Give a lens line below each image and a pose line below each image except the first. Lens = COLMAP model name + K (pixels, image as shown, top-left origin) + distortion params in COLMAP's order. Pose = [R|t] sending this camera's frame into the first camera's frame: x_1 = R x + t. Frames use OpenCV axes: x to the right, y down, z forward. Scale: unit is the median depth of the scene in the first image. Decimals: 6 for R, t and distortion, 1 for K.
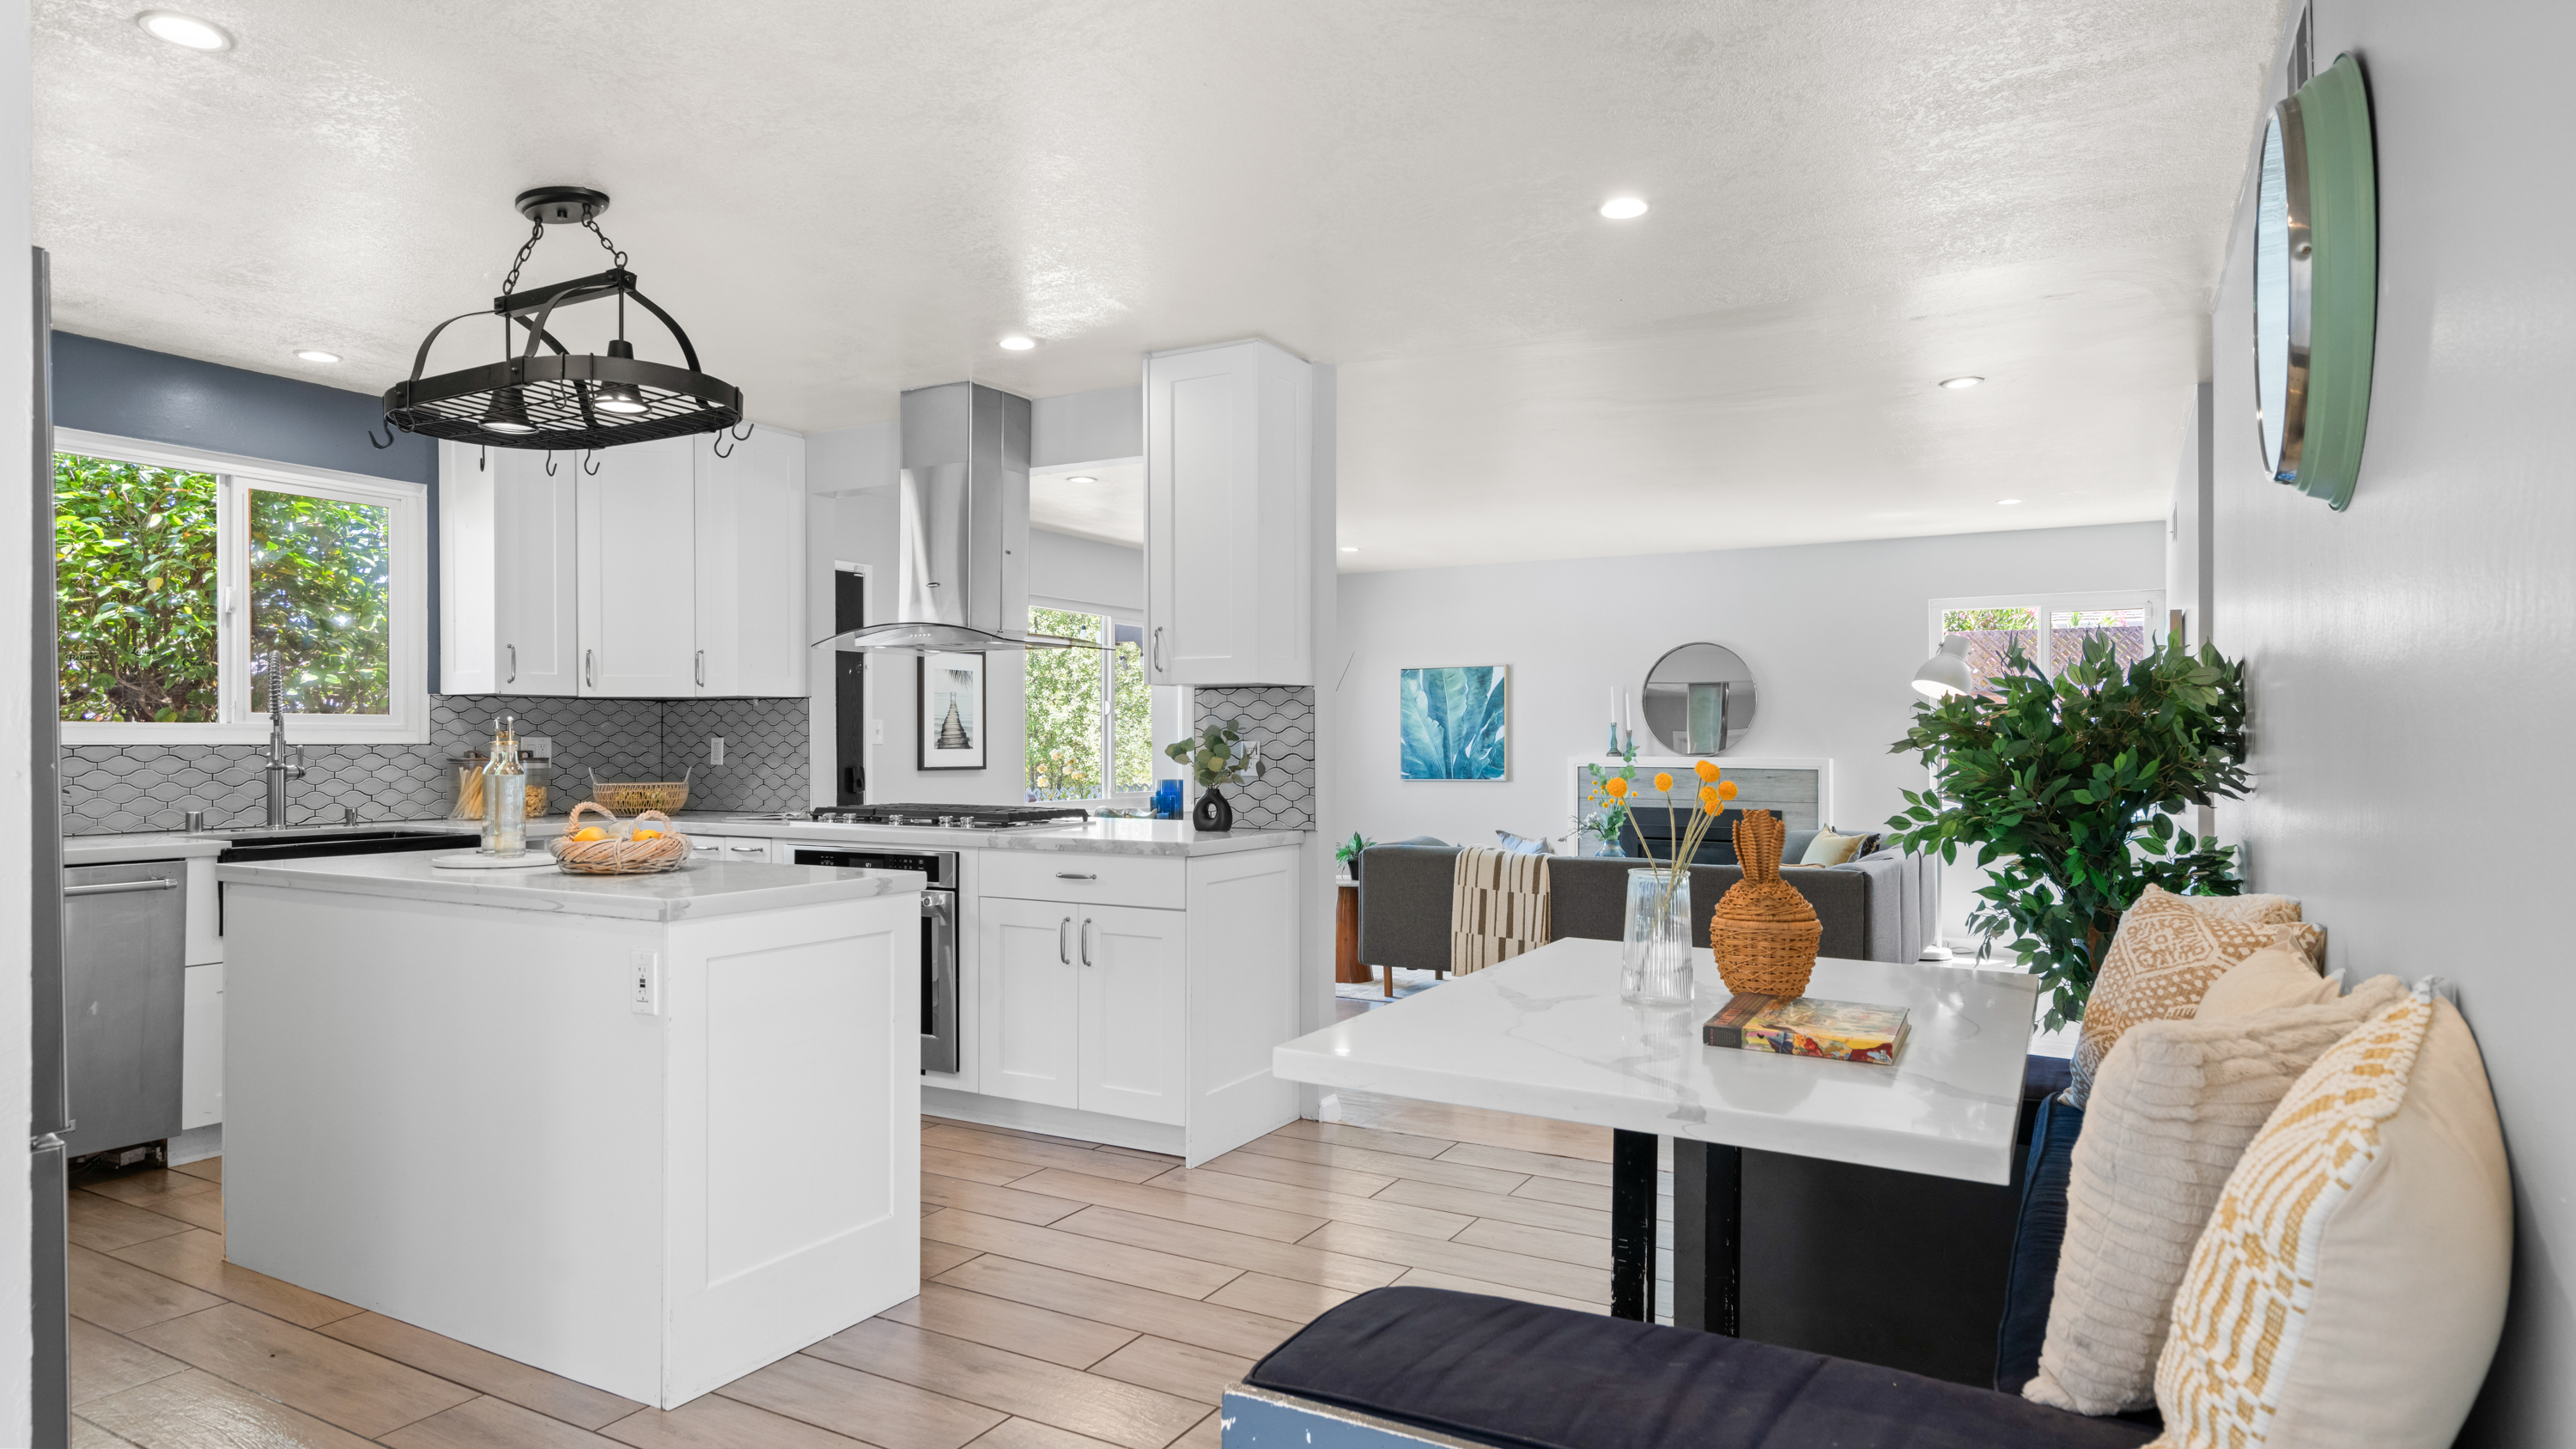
lens RADIAL K [[1443.6, 0, 1288.0], [0, 1443.6, 724.5], [0, 0, 1]] dist [0.000051, -0.000082]
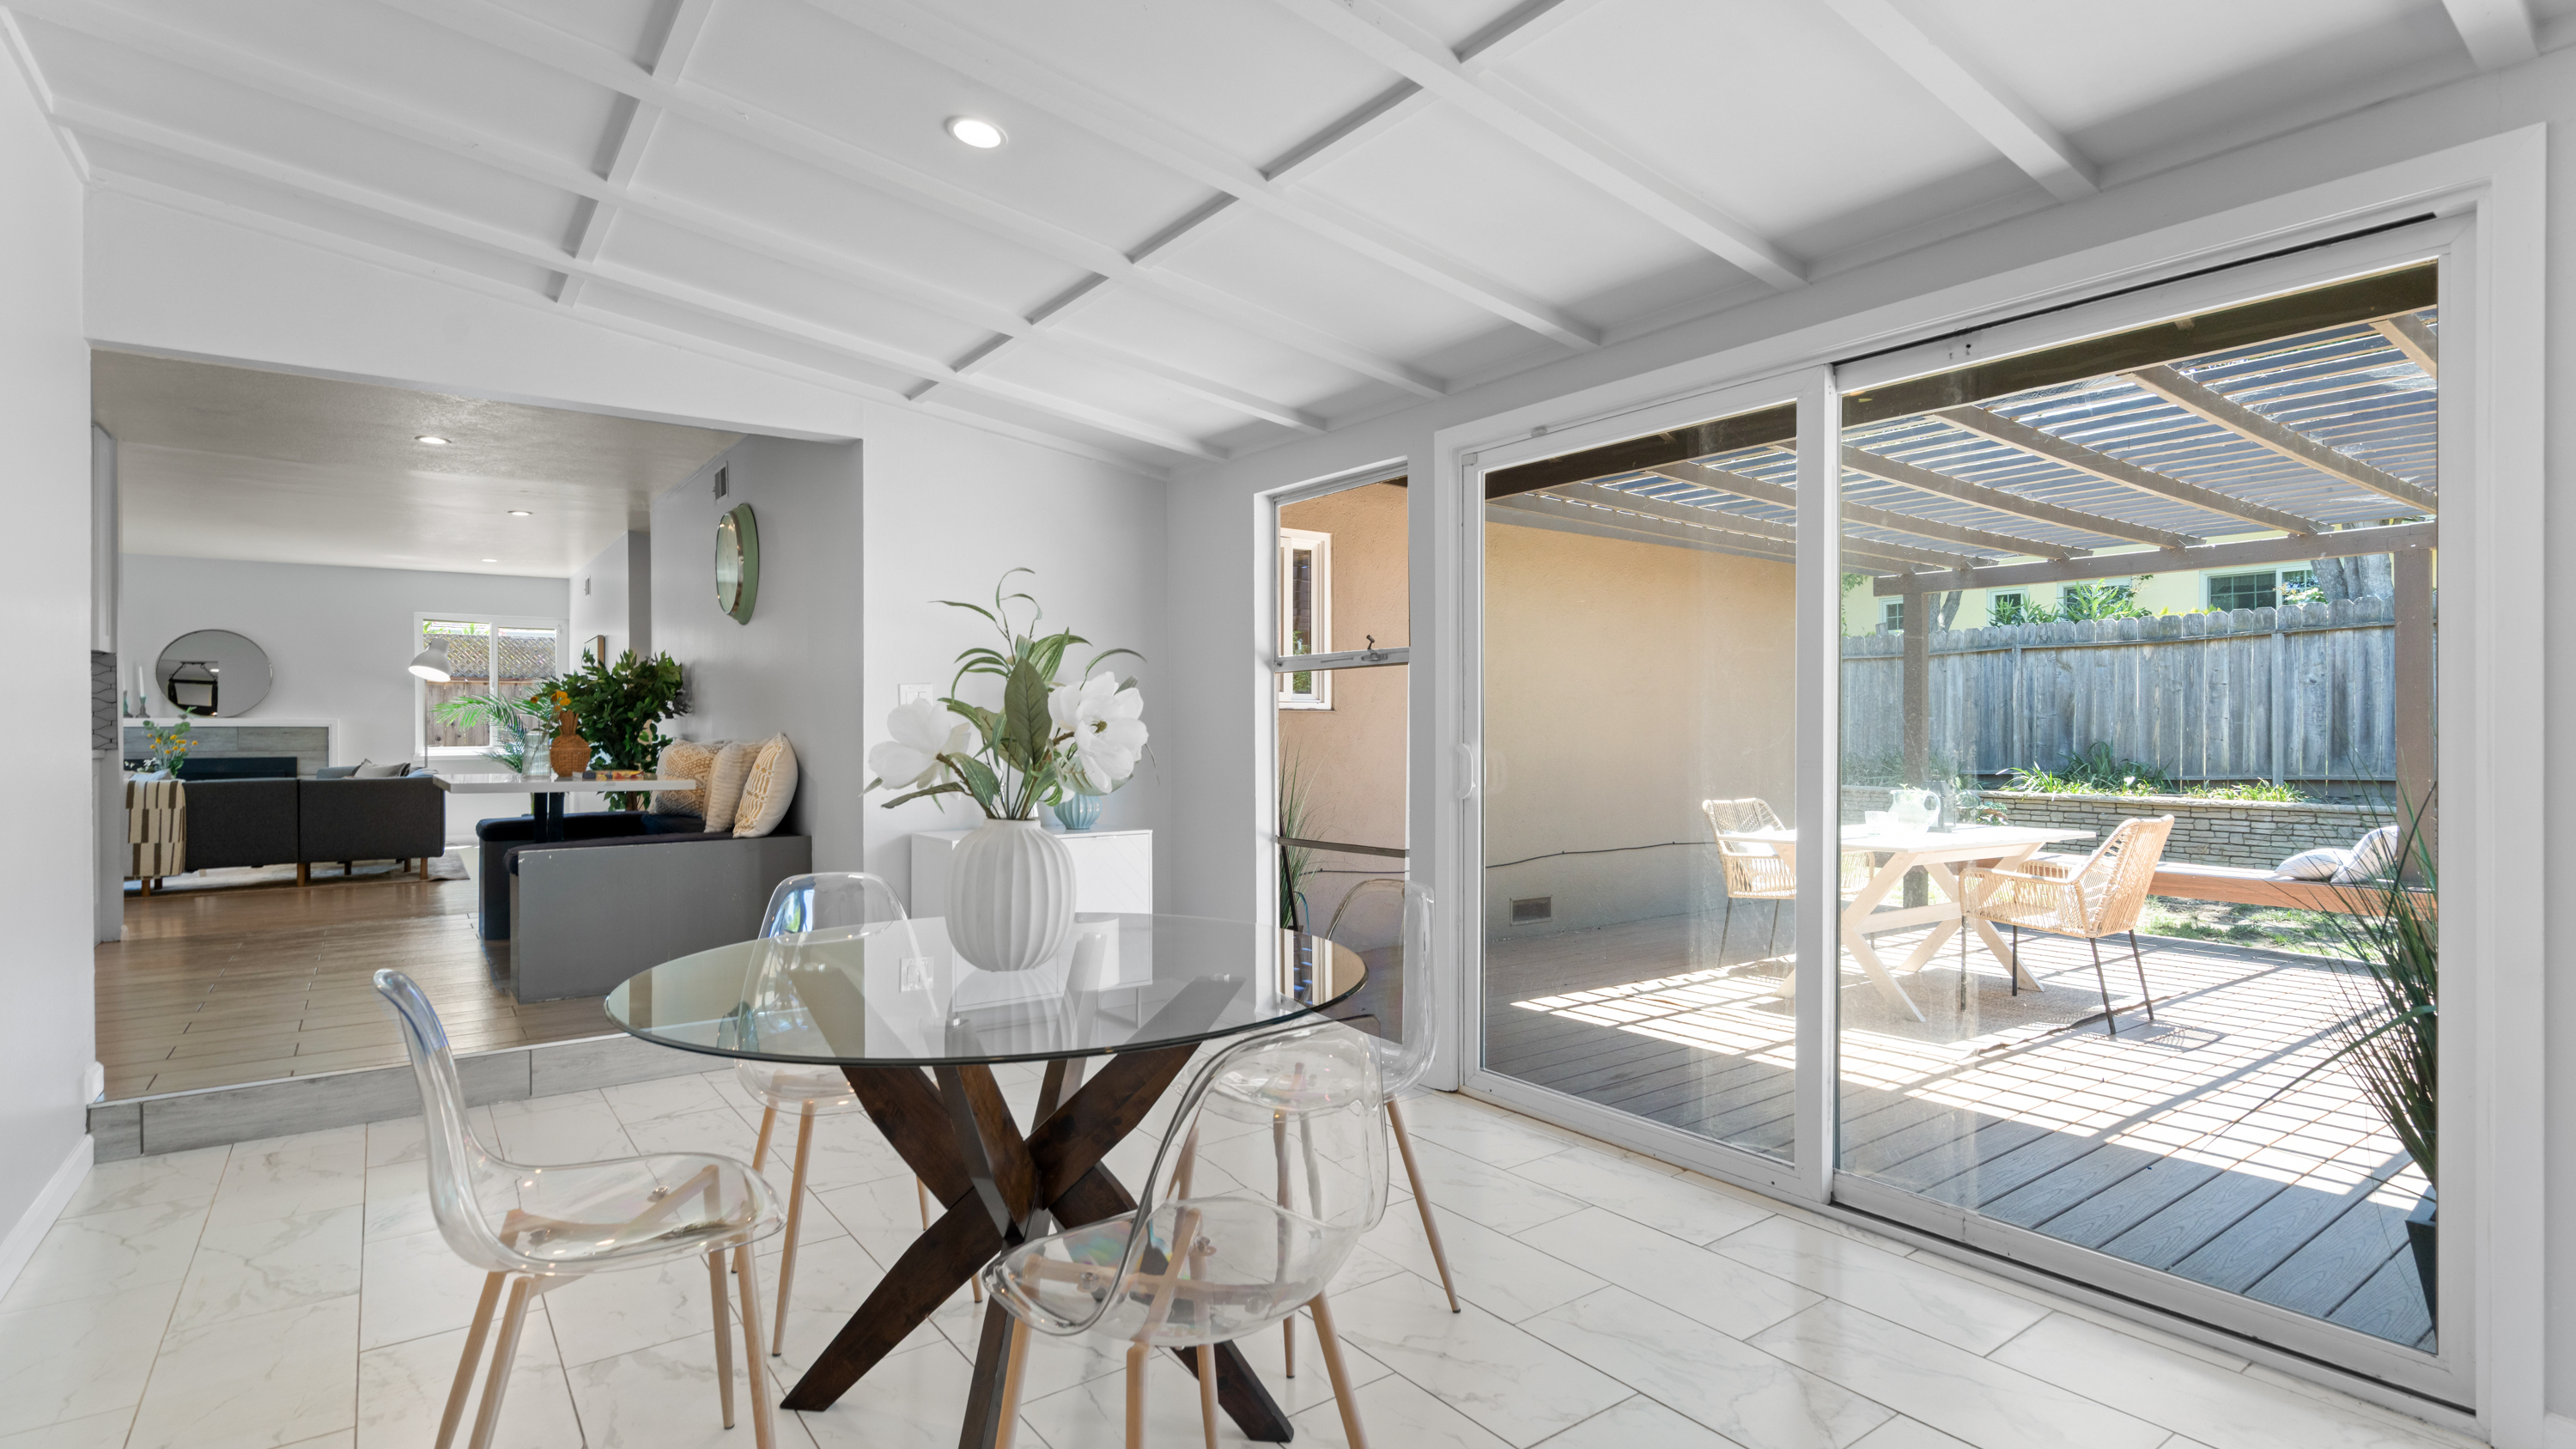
lens RADIAL K [[1234.2, 0, 1288.0], [0, 1234.2, 724.5], [0, 0, 1]] dist [0.001259, 0.000463]
pose [[0.415290, 0.006250, 0.909668, -0.457497], [-0.014279, 0.999898, -0.000351, 0.022735], [-0.909577, -0.012843, 0.415337, -0.458835]]
